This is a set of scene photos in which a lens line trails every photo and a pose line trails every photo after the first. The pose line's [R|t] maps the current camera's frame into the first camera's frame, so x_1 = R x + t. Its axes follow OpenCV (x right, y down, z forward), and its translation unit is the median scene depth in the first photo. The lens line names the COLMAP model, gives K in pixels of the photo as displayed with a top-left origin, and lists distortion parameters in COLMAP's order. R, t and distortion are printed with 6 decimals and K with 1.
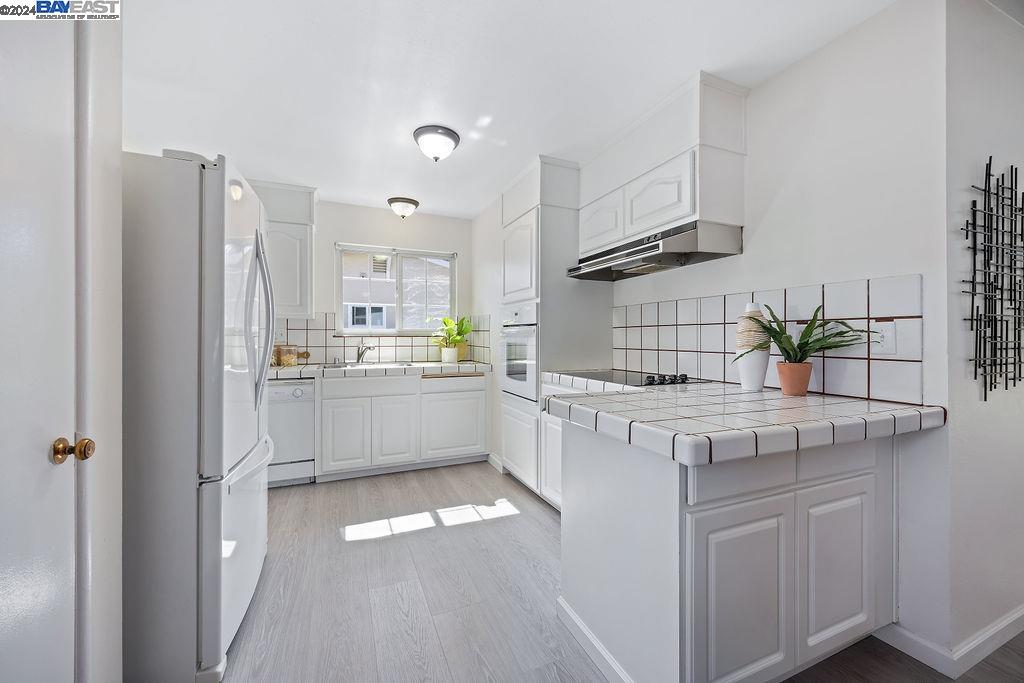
lens RADIAL K [[397.7, 0, 514.8], [0, 397.7, 342.2], [0, 0, 1]] dist [0.001364, -0.000182]
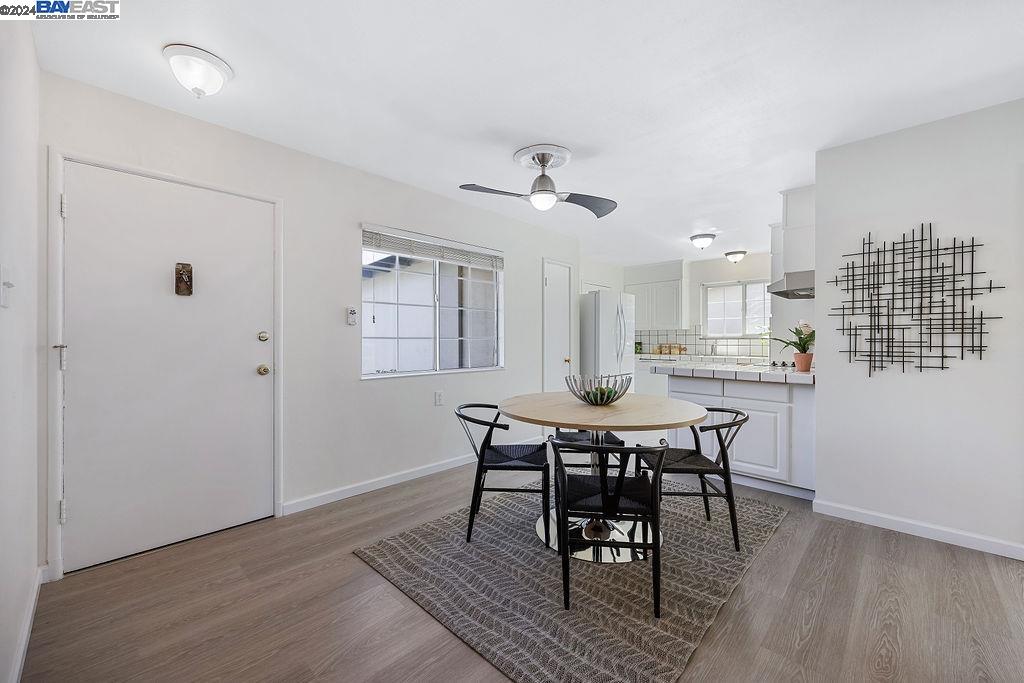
lens RADIAL K [[397.7, 0, 509.7], [0, 397.7, 340.5], [0, 0, 1]] dist [0.001364, -0.000182]
pose [[0.377530, 0.001425, -0.925996, 0.929090], [-0.010539, 0.999941, -0.002759, 0.006326], [0.925937, 0.010801, 0.377523, -0.453303]]
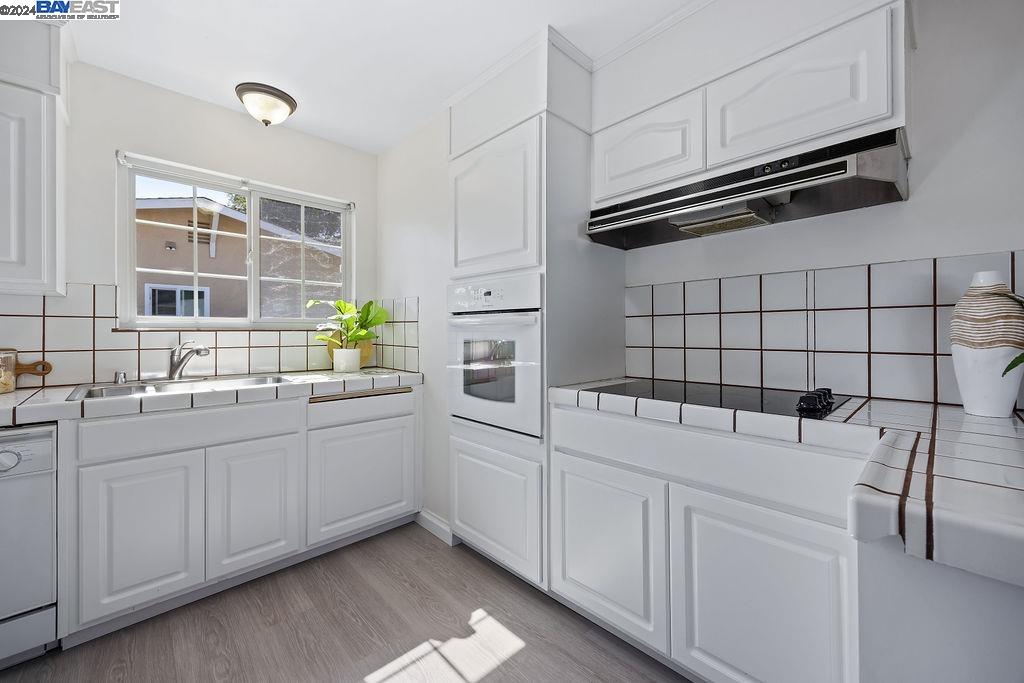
lens RADIAL K [[397.7, 0, 505.2], [0, 397.7, 333.2], [0, 0, 1]] dist [0.001364, -0.000182]
pose [[0.941327, -0.004926, 0.337461, -0.169028], [0.008270, 0.999930, -0.008474, -0.003010], [-0.337395, 0.010767, 0.941301, 0.383435]]
